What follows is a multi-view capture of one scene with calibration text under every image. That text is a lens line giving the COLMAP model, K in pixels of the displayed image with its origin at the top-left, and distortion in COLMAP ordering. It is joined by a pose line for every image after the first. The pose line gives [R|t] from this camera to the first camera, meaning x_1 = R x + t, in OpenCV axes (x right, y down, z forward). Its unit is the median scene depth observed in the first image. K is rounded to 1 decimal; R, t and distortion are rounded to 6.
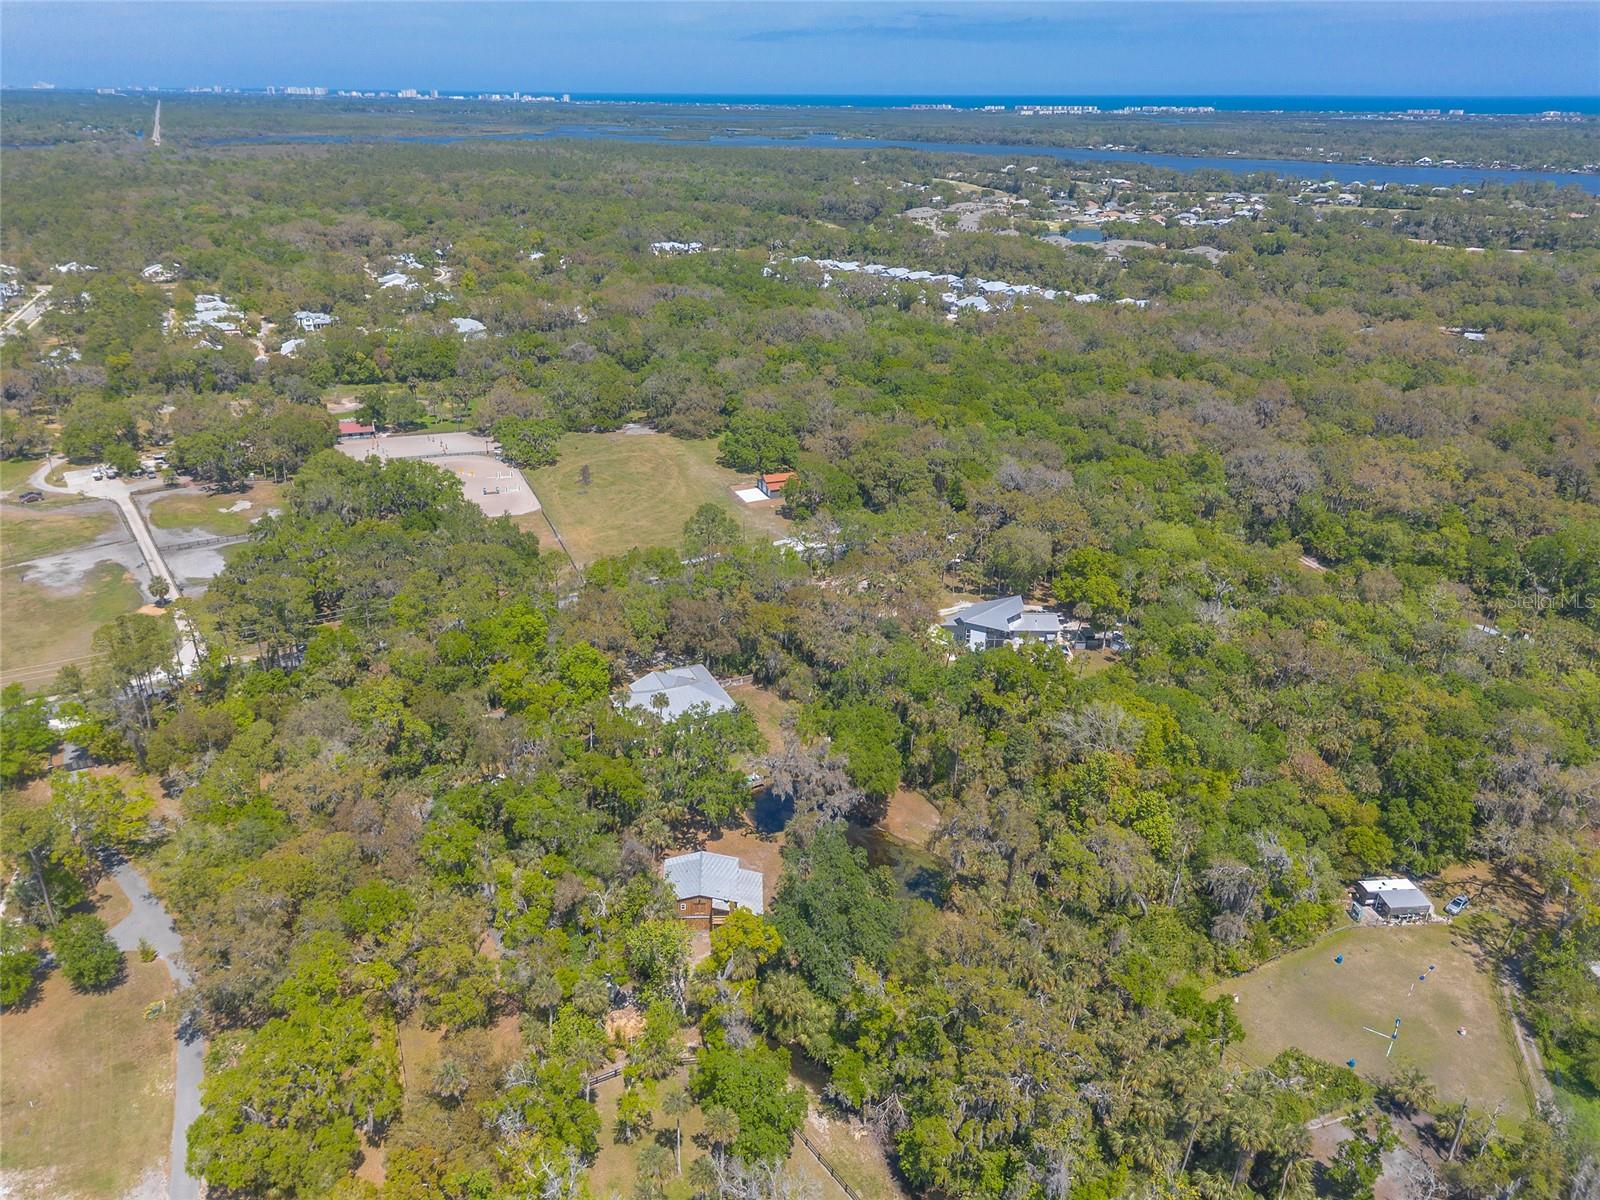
lens RADIAL K [[1145.3, 0, 813.3], [0, 1145.3, 602.6], [0, 0, 1]] dist [0.089330, -0.093208]
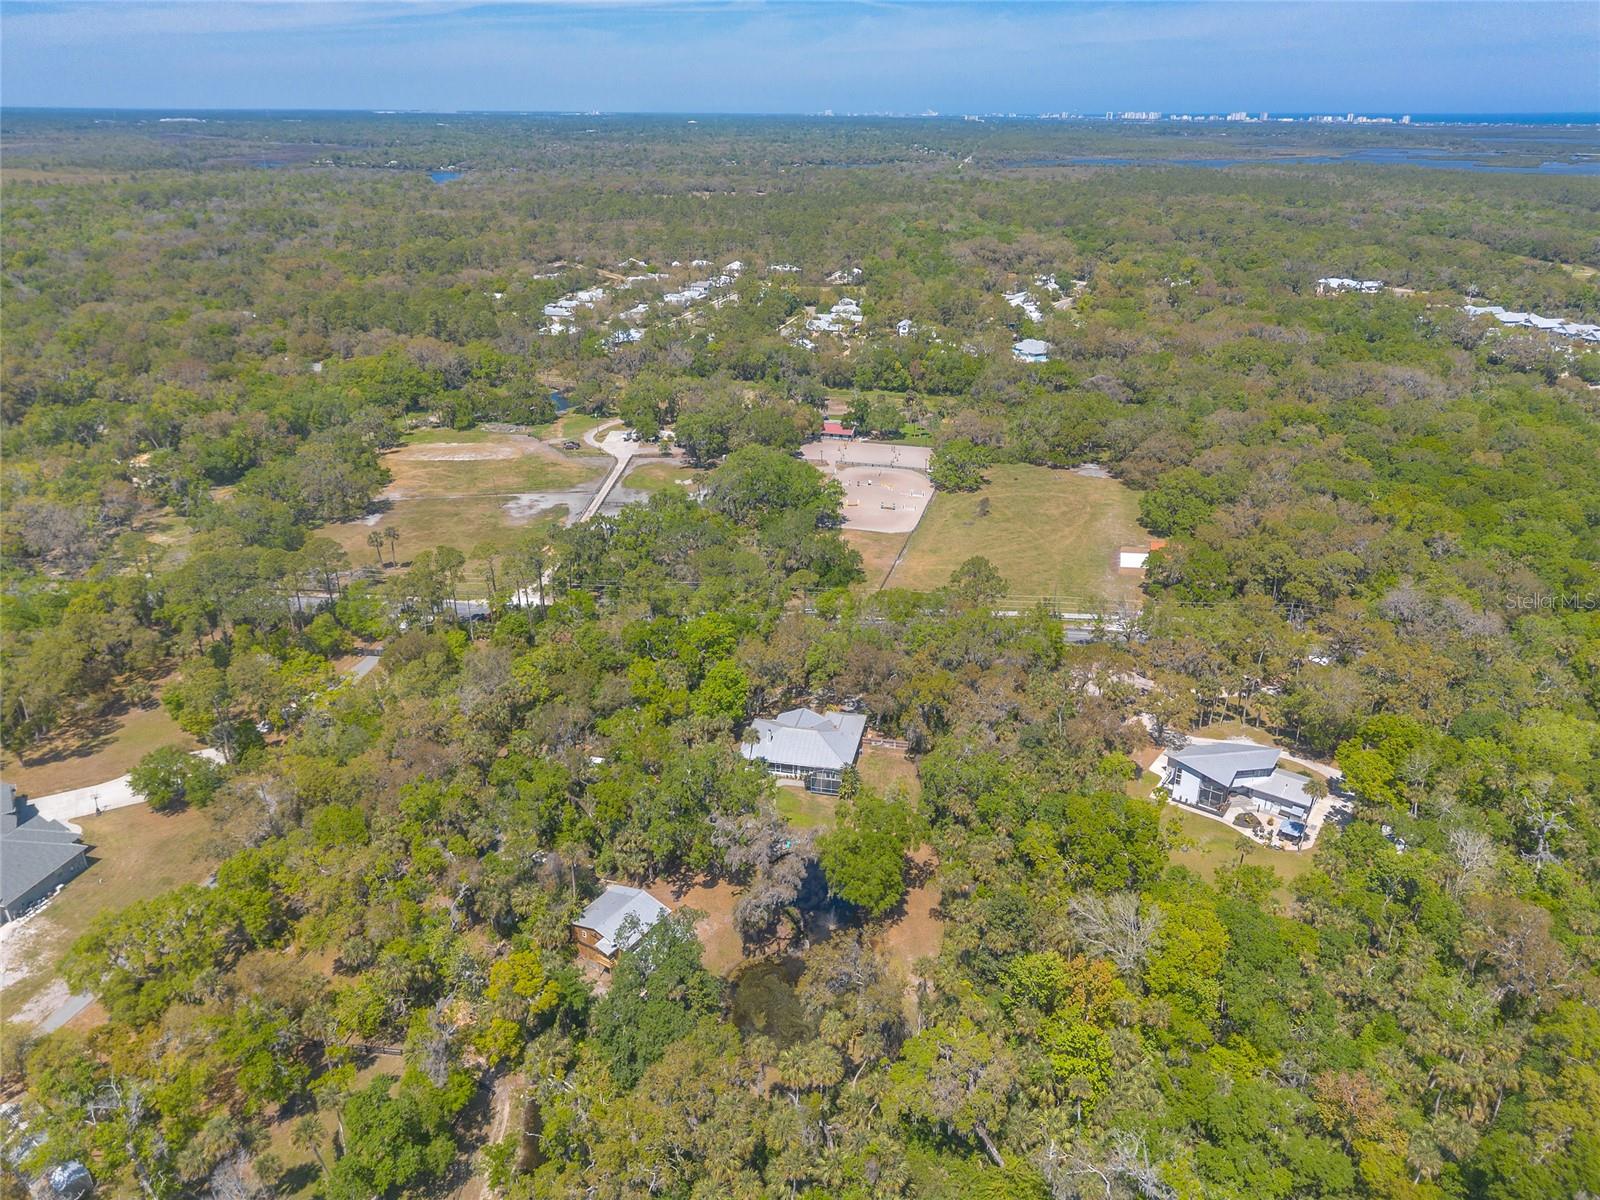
lens RADIAL K [[1145.3, 0, 813.3], [0, 1145.3, 602.6], [0, 0, 1]] dist [0.089330, -0.093208]
pose [[0.809077, 0.225162, -0.542859, 0.197805], [-0.234448, 0.970673, 0.053185, -0.042421], [0.538914, 0.084241, 0.838138, 0.094165]]
